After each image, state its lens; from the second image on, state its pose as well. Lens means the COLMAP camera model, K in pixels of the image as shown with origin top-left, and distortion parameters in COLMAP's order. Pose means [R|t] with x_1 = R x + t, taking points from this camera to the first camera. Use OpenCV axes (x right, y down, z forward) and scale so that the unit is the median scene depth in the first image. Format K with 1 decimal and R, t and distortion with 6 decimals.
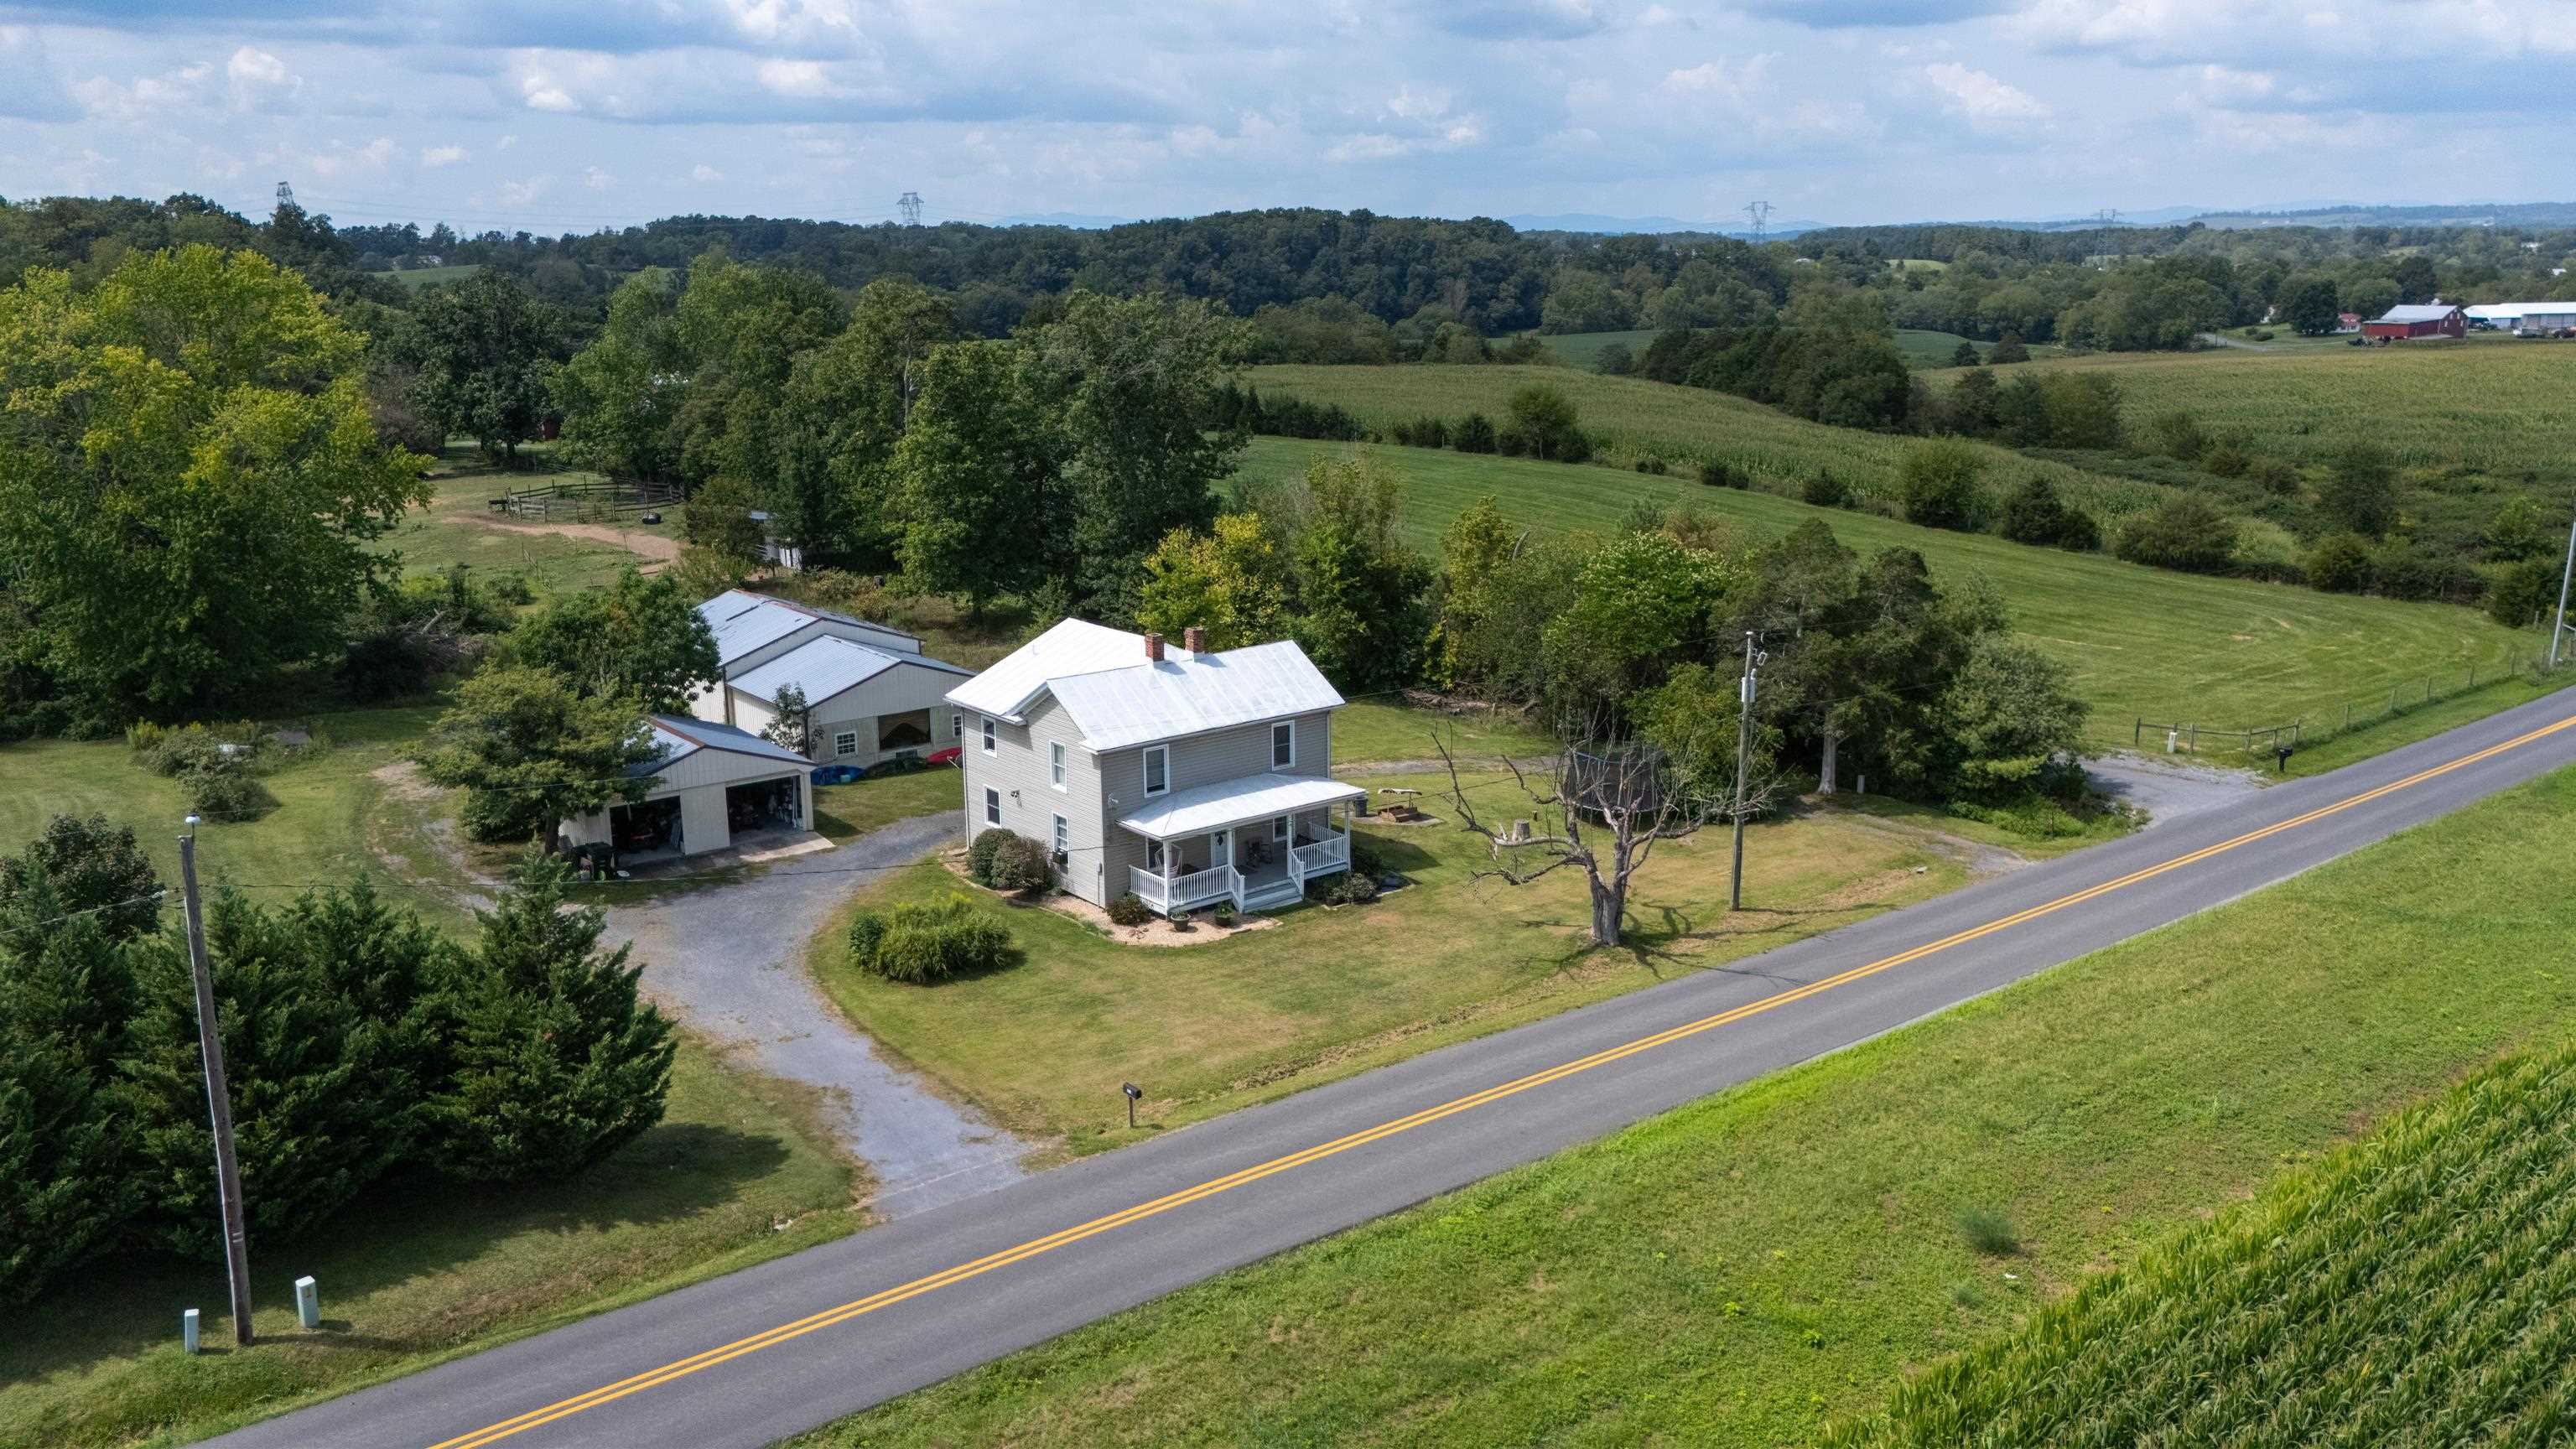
lens RADIAL K [[1908.2, 0, 1294.4], [0, 1908.2, 721.7], [0, 0, 1]] dist [0.072437, -0.077304]
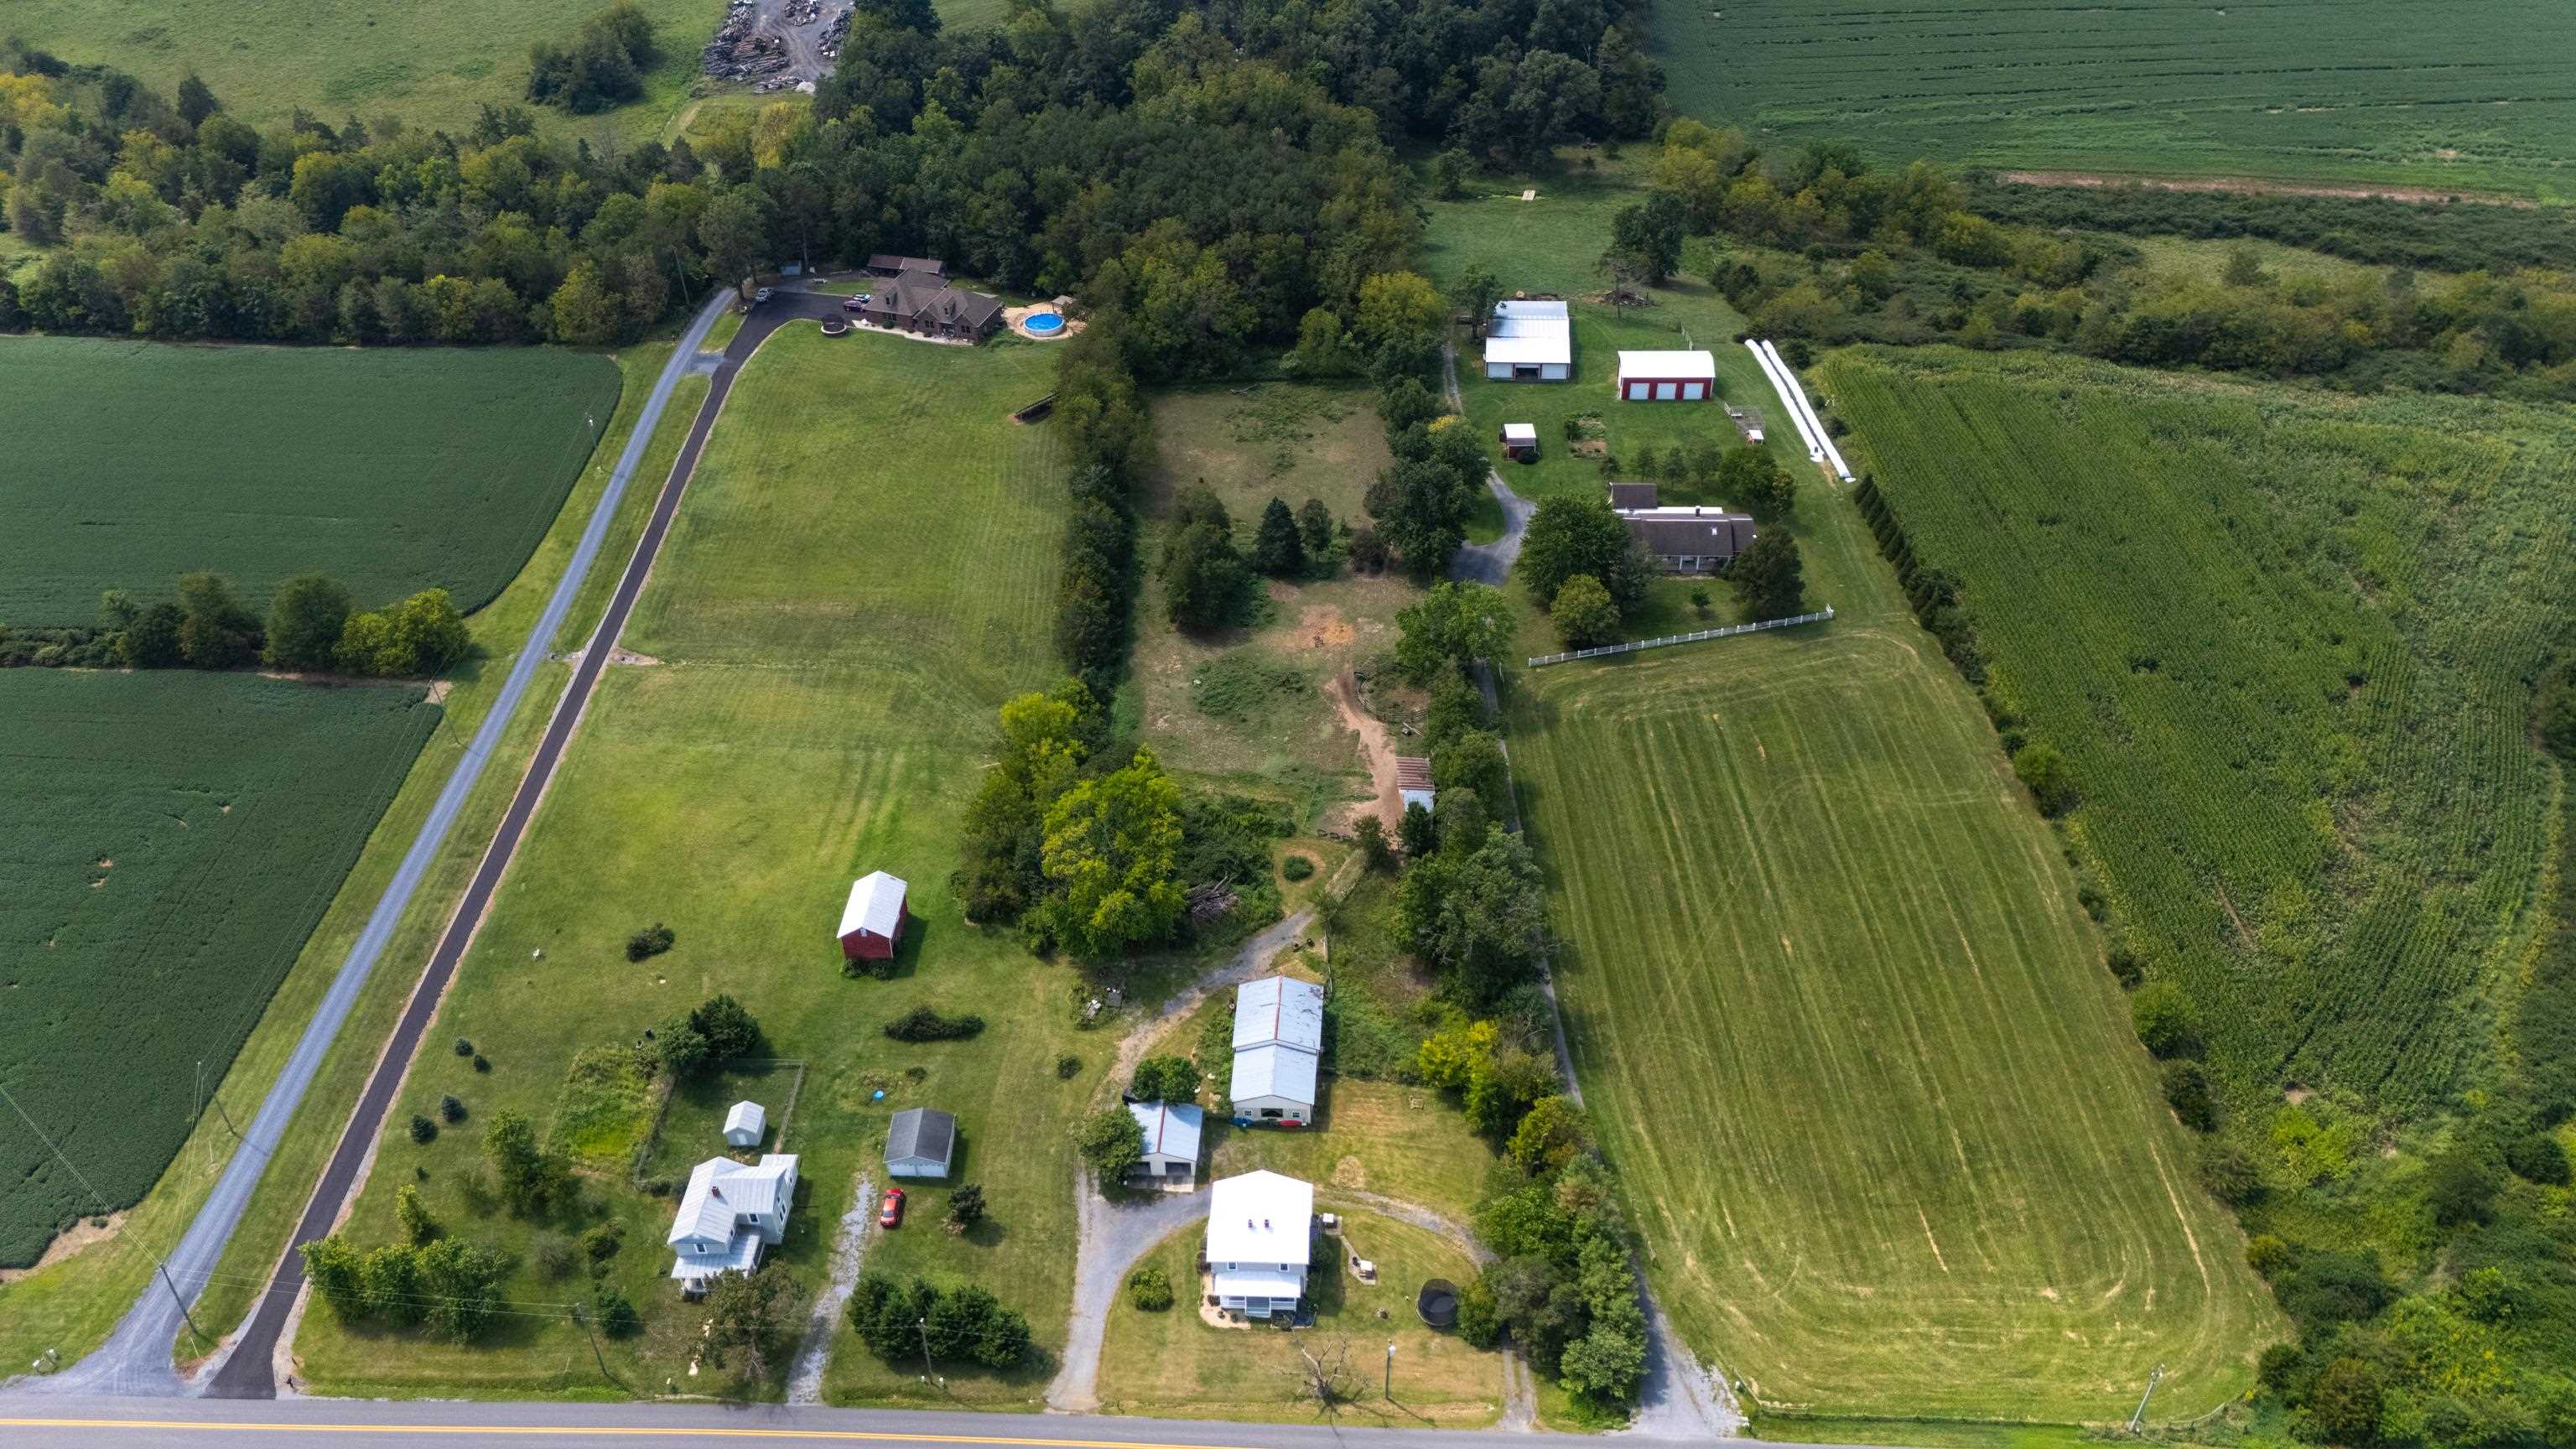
lens RADIAL K [[1908.2, 0, 1287.3], [0, 1908.2, 730.5], [0, 0, 1]] dist [0.072437, -0.077304]
pose [[0.747601, 0.398547, -0.531275, 1.069854], [-0.133655, 0.873851, 0.467461, -1.806495], [0.650560, -0.278467, 0.706560, -0.746882]]
